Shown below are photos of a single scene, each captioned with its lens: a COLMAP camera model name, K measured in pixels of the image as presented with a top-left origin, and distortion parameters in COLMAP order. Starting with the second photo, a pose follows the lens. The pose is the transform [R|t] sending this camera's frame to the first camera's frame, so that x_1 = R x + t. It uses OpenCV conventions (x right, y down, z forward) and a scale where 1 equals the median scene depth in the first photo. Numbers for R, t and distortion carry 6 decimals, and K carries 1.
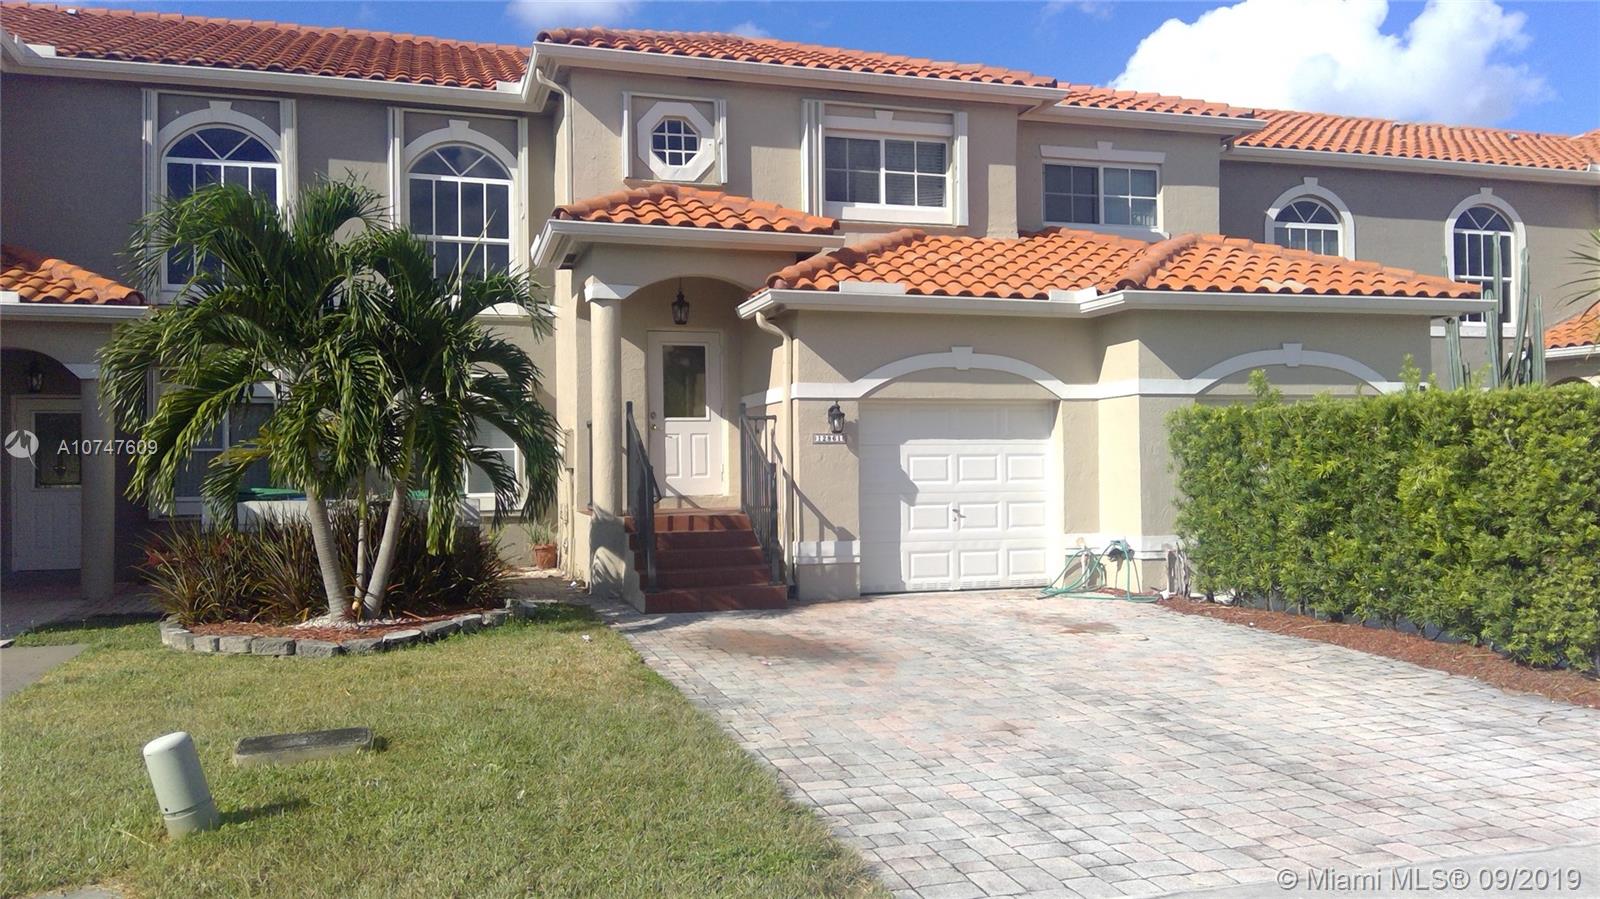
lens RADIAL K [[1239.4, 0, 814.5], [0, 1239.4, 449.8], [0, 0, 1]] dist [0.055106, -0.079932]
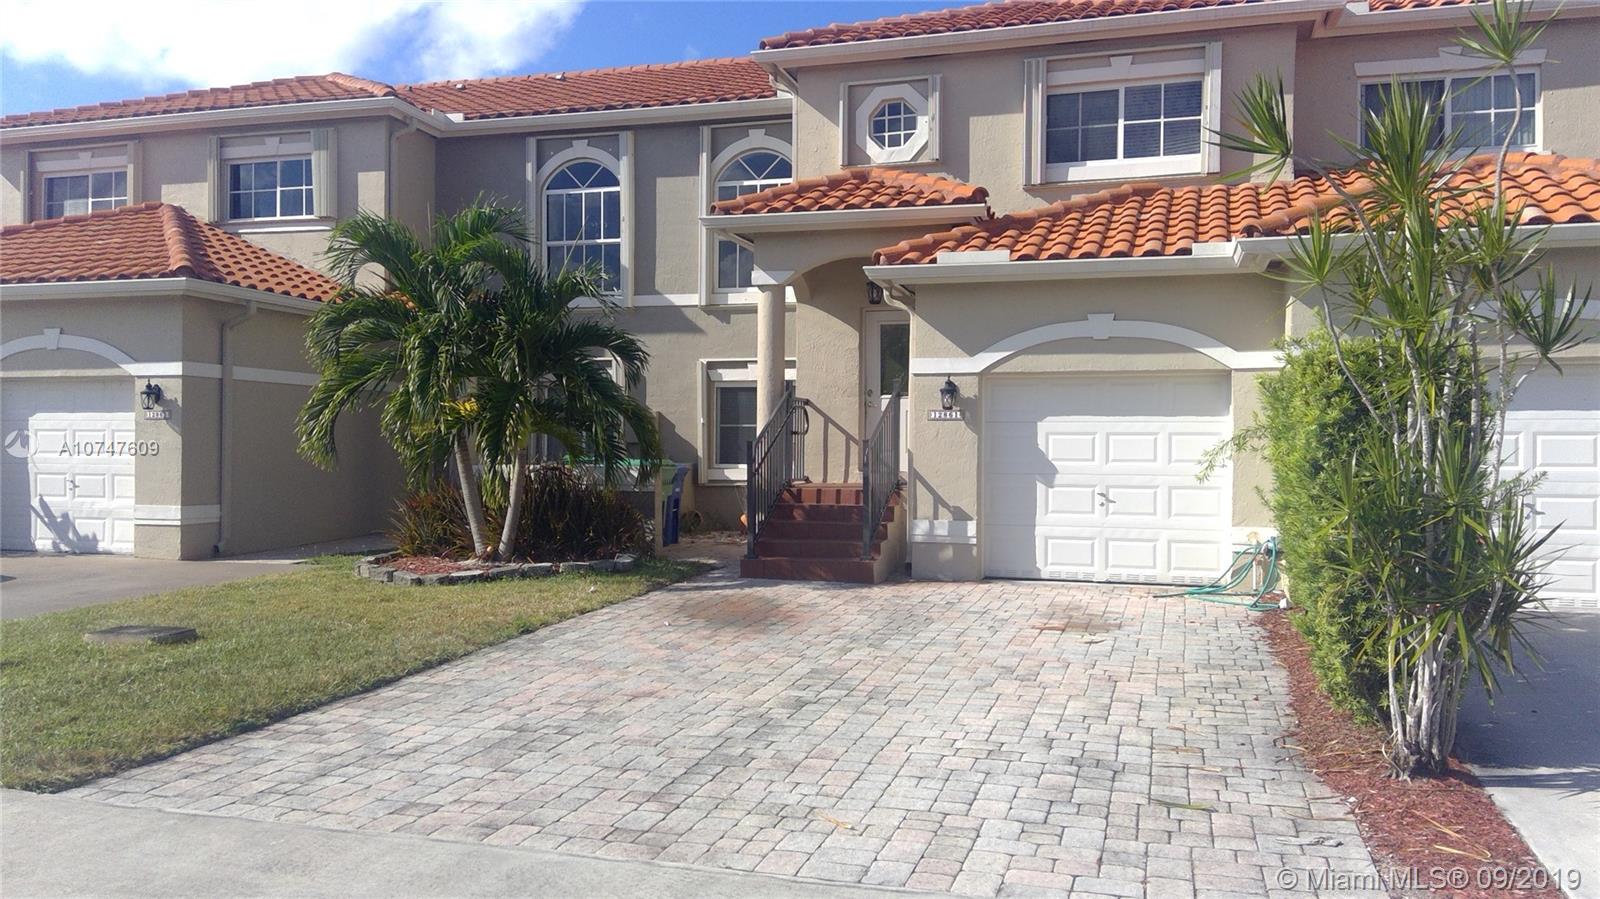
lens RADIAL K [[1239.4, 0, 798.6], [0, 1239.4, 456.9], [0, 0, 1]] dist [0.055106, -0.079932]
pose [[0.826436, 0.018860, -0.562715, 0.402940], [-0.007950, 0.999730, 0.021831, 0.003093], [0.562975, -0.013568, 0.826363, 0.112504]]
